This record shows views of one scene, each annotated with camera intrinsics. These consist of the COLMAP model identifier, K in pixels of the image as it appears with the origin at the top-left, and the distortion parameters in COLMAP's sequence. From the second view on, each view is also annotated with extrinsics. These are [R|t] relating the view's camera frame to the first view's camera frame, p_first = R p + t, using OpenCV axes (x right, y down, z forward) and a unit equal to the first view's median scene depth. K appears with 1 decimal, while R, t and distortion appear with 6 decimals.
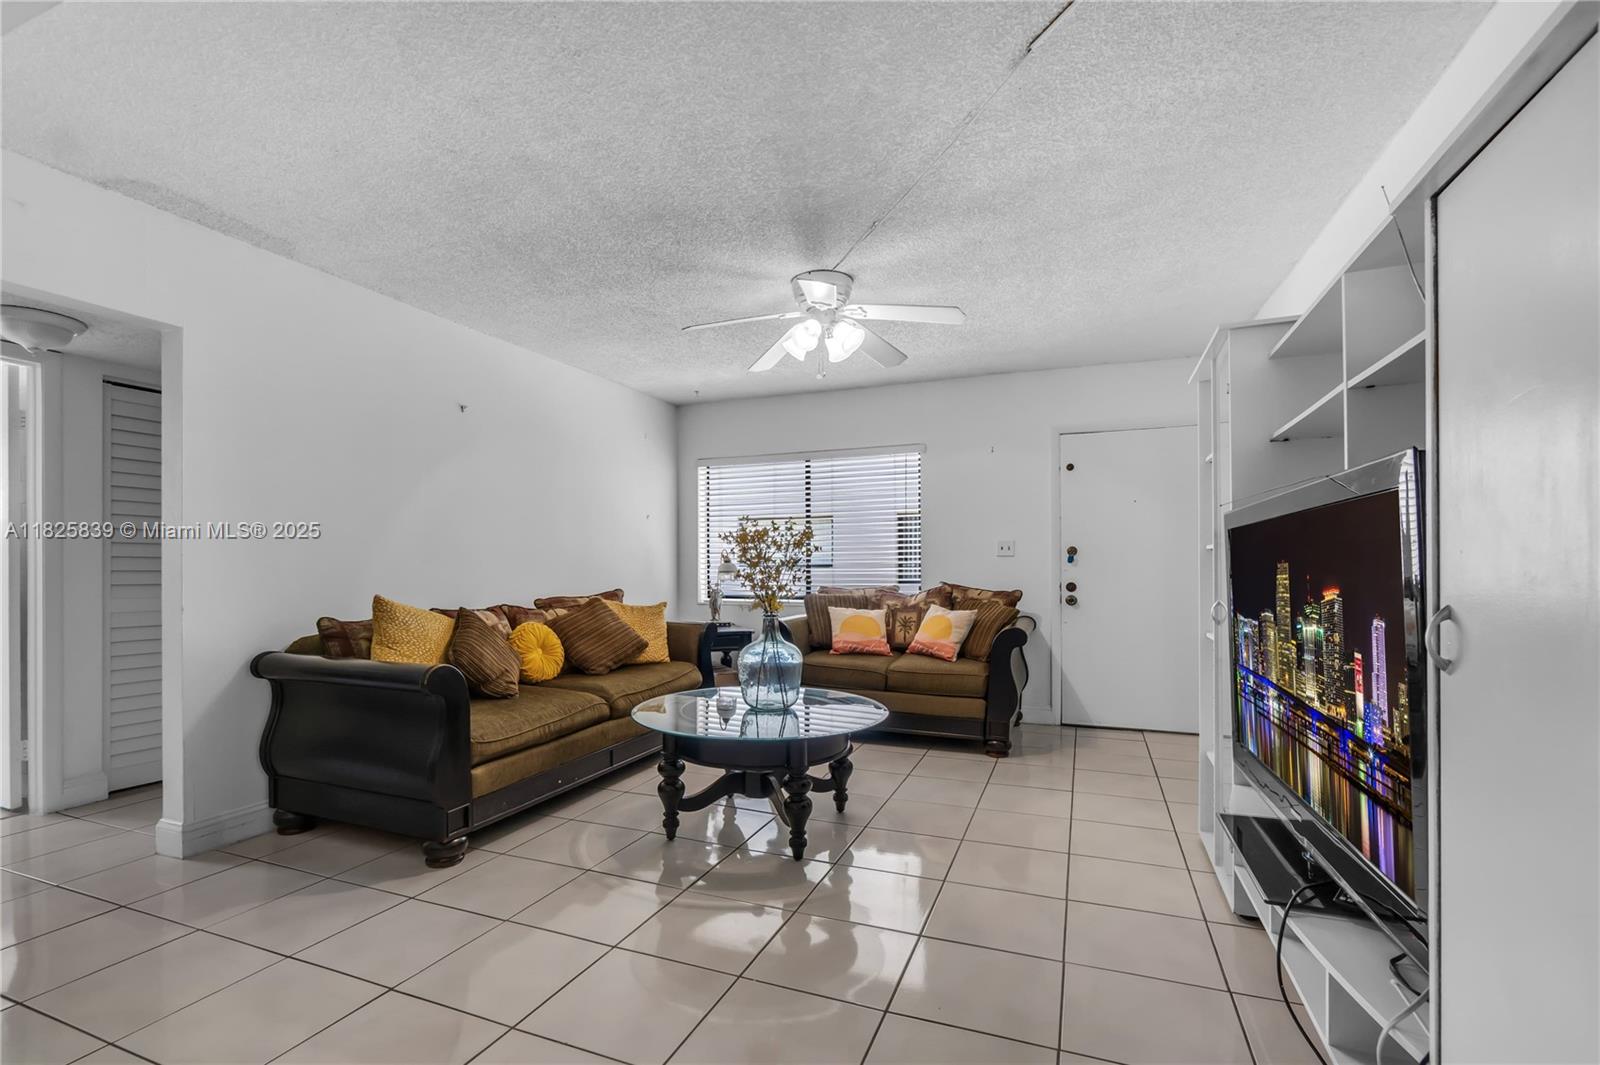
lens RADIAL K [[707.5, 0, 796.4], [0, 707.5, 567.2], [0, 0, 1]] dist [-0.004616, 0.000502]
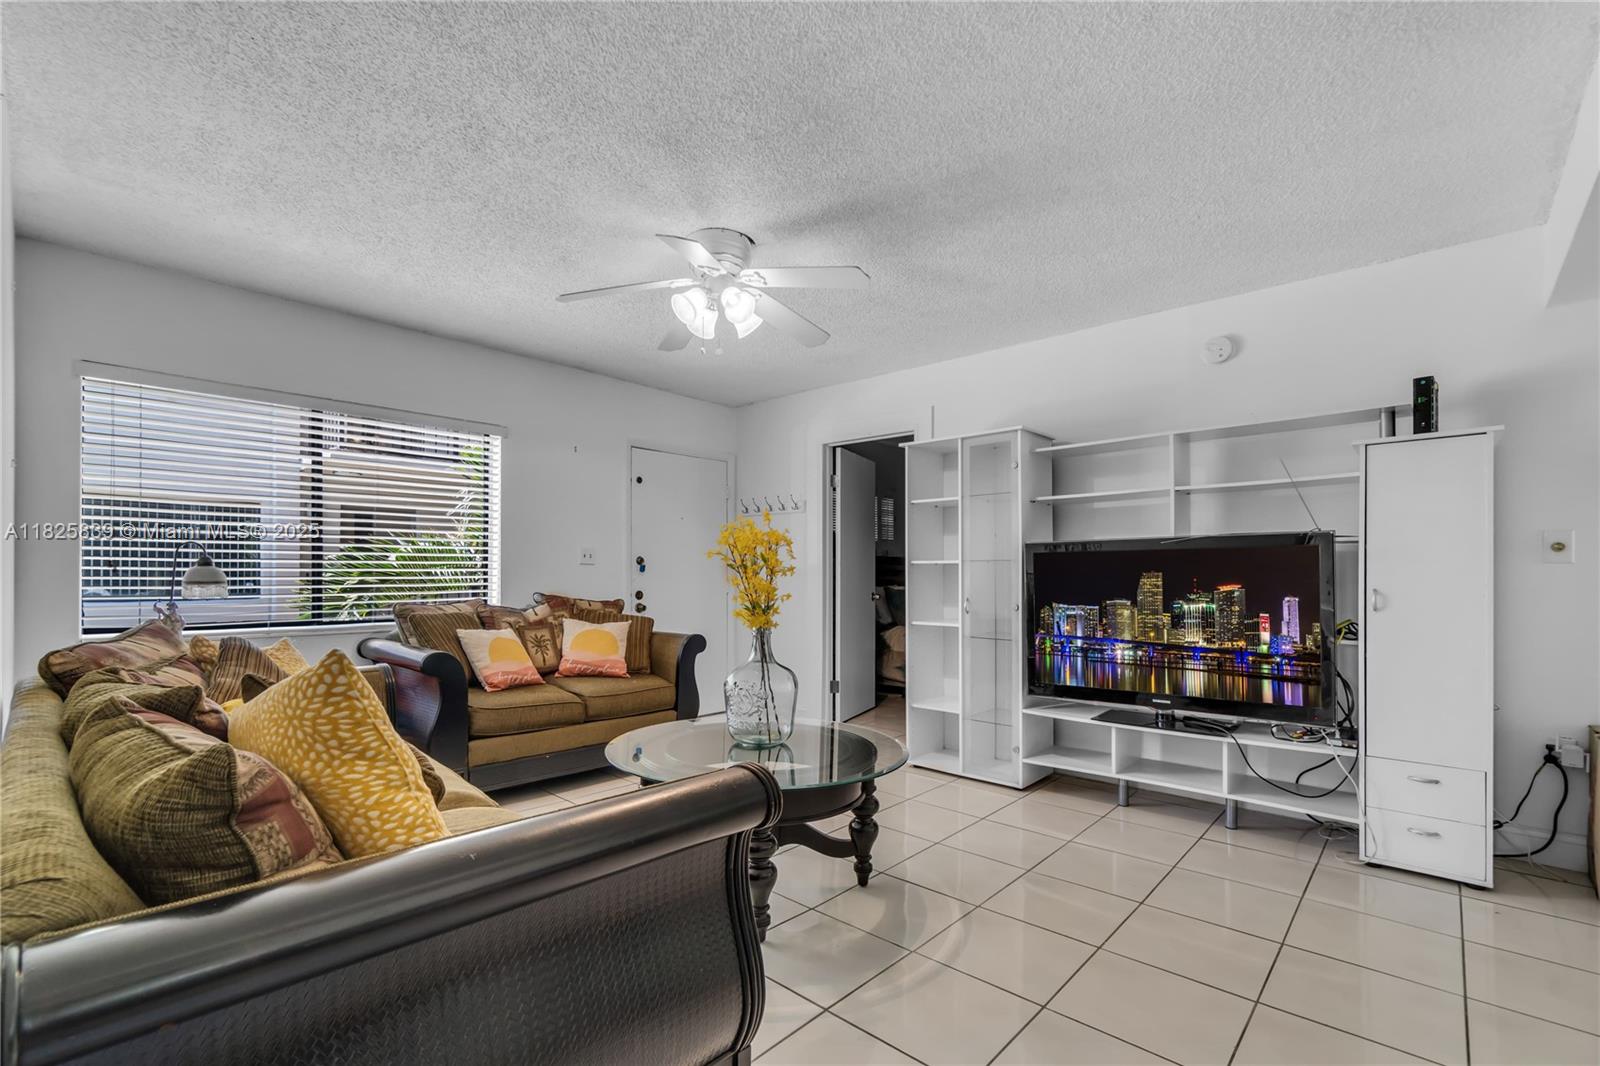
lens RADIAL K [[707.5, 0, 808.6], [0, 707.5, 574.2], [0, 0, 1]] dist [-0.004616, 0.000502]
pose [[0.354675, 0.009710, 0.934939, -0.545875], [-0.001589, 0.999951, -0.009783, 0.006940], [-0.934988, 0.001984, 0.354673, 0.441711]]
